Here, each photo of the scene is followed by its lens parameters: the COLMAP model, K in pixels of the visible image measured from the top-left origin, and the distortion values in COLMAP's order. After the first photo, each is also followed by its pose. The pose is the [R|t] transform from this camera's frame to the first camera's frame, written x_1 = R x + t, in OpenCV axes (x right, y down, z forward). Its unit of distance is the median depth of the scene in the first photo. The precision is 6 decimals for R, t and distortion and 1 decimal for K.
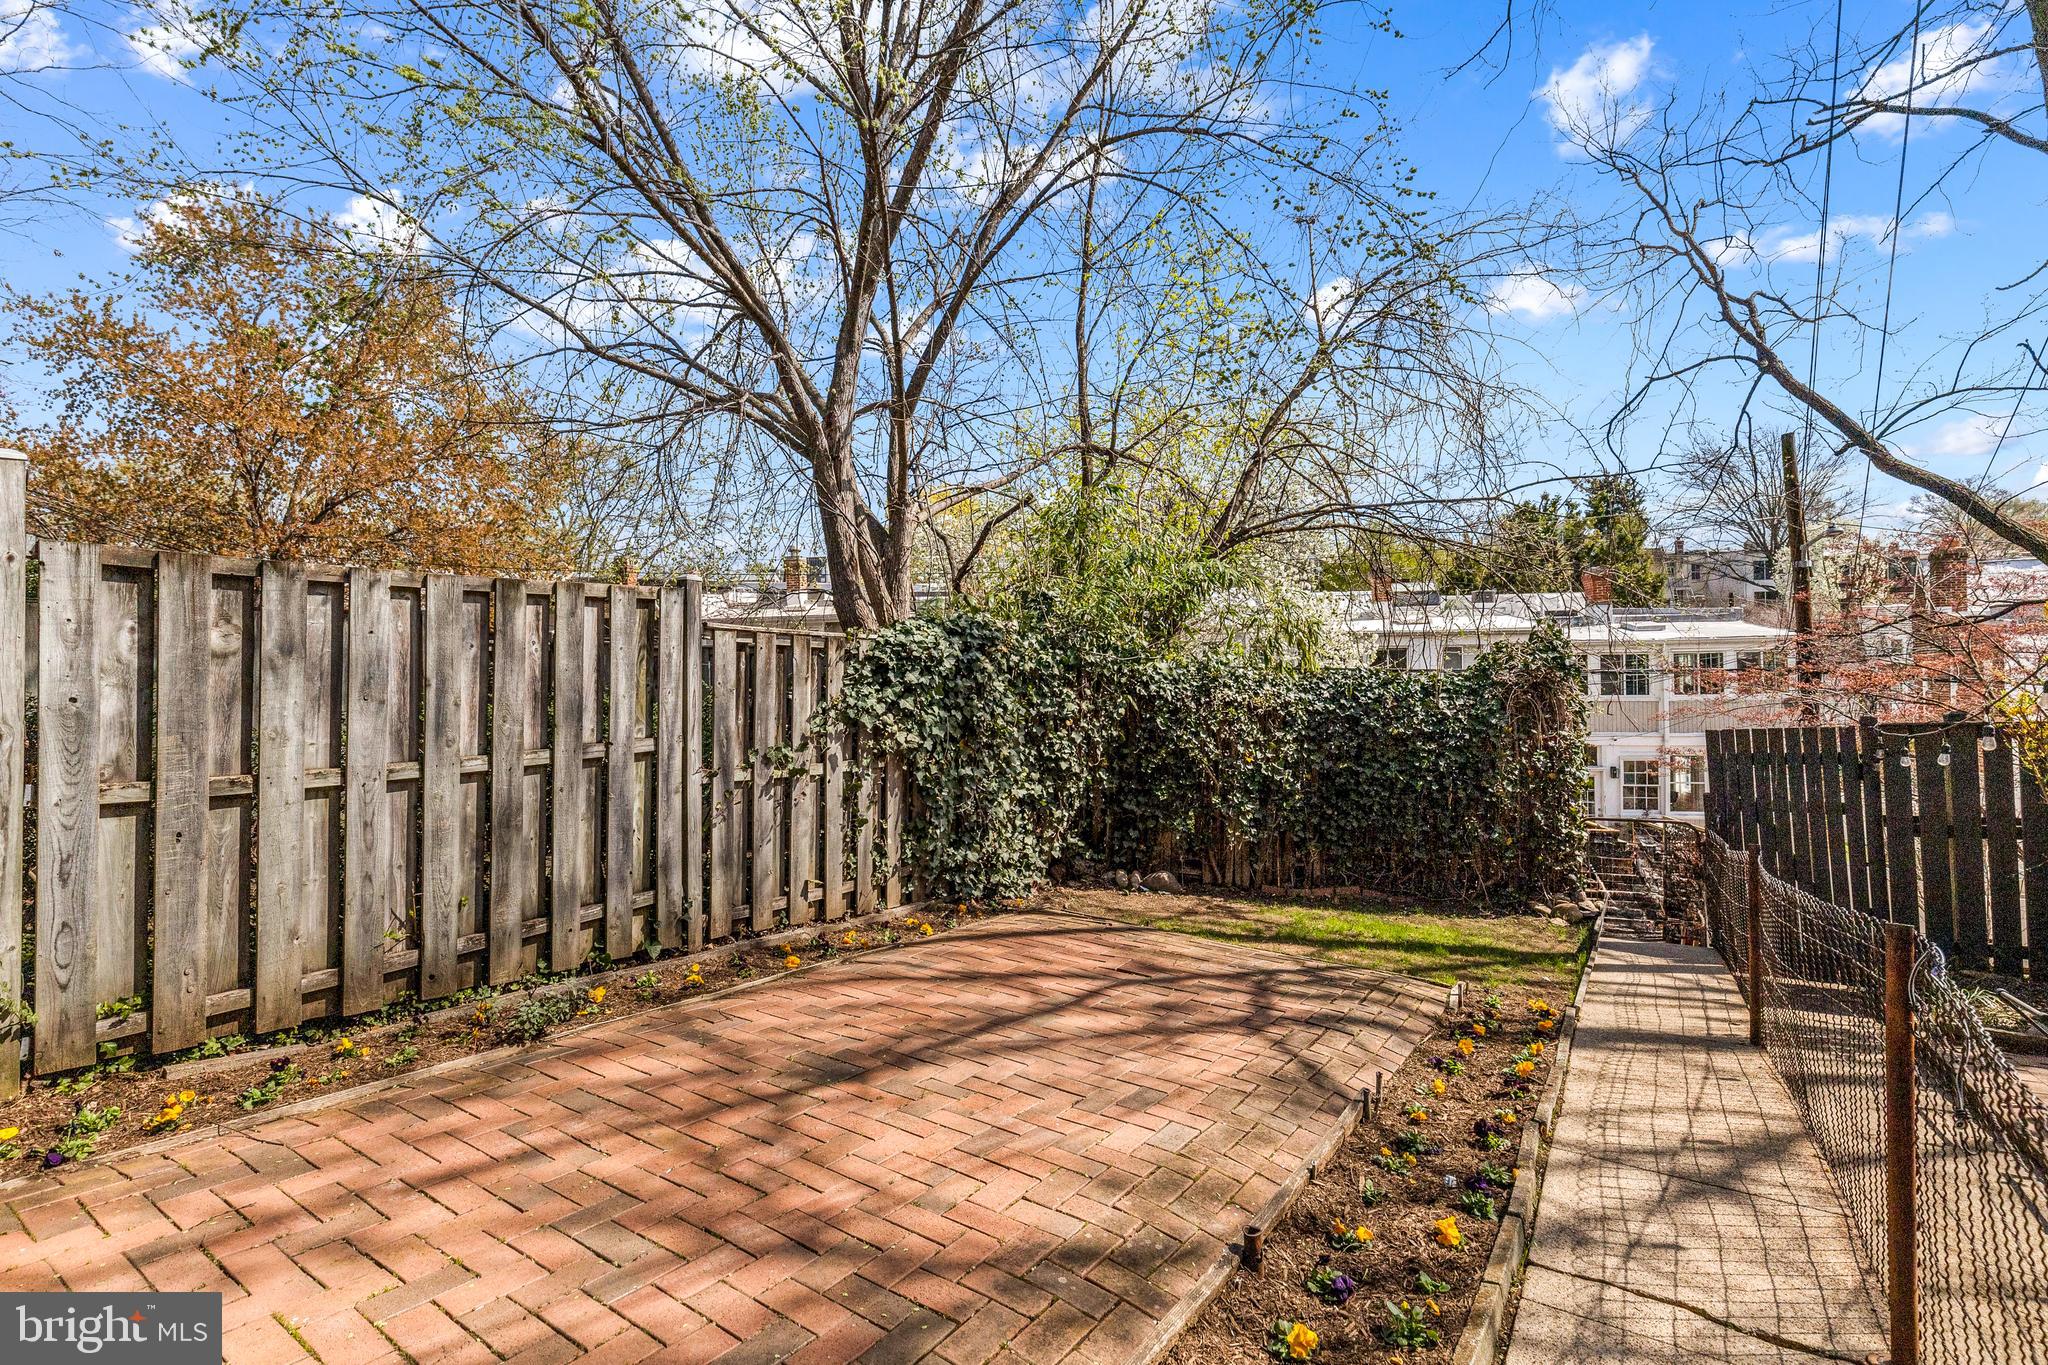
lens RADIAL K [[919.8, 0, 1048.2], [0, 919.8, 663.9], [0, 0, 1]] dist [0.004134, -0.000896]
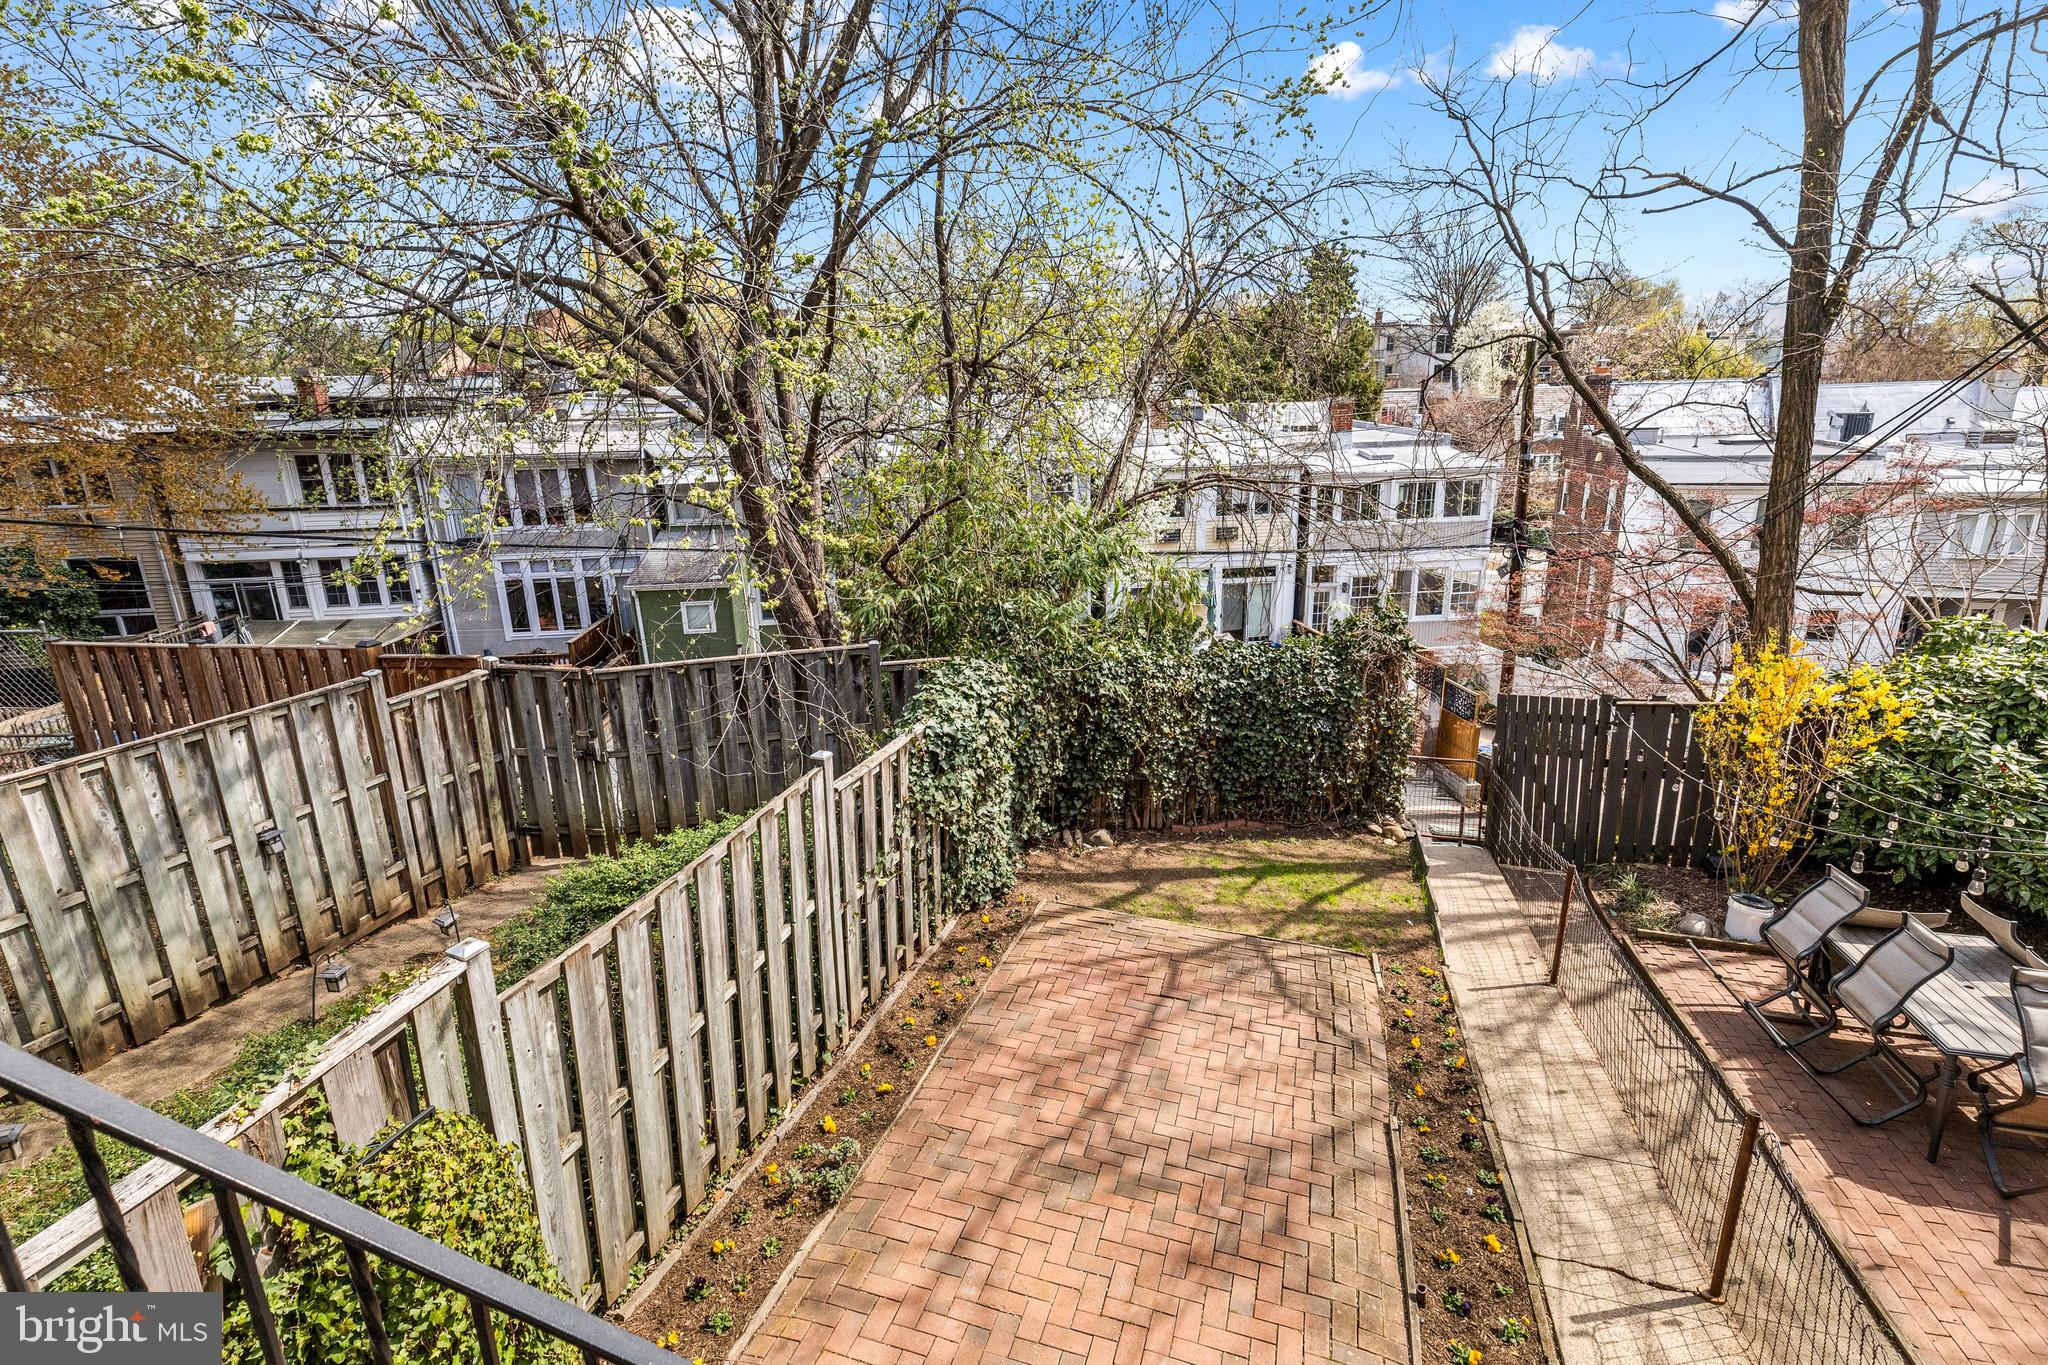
lens RADIAL K [[919.8, 0, 1032.7], [0, 919.8, 677.0], [0, 0, 1]] dist [0.004134, -0.000896]
pose [[0.964148, -0.074493, 0.254695, -0.254383], [0.003366, 0.963146, 0.268957, -0.292689], [-0.265344, -0.258457, 0.928866, -0.047598]]
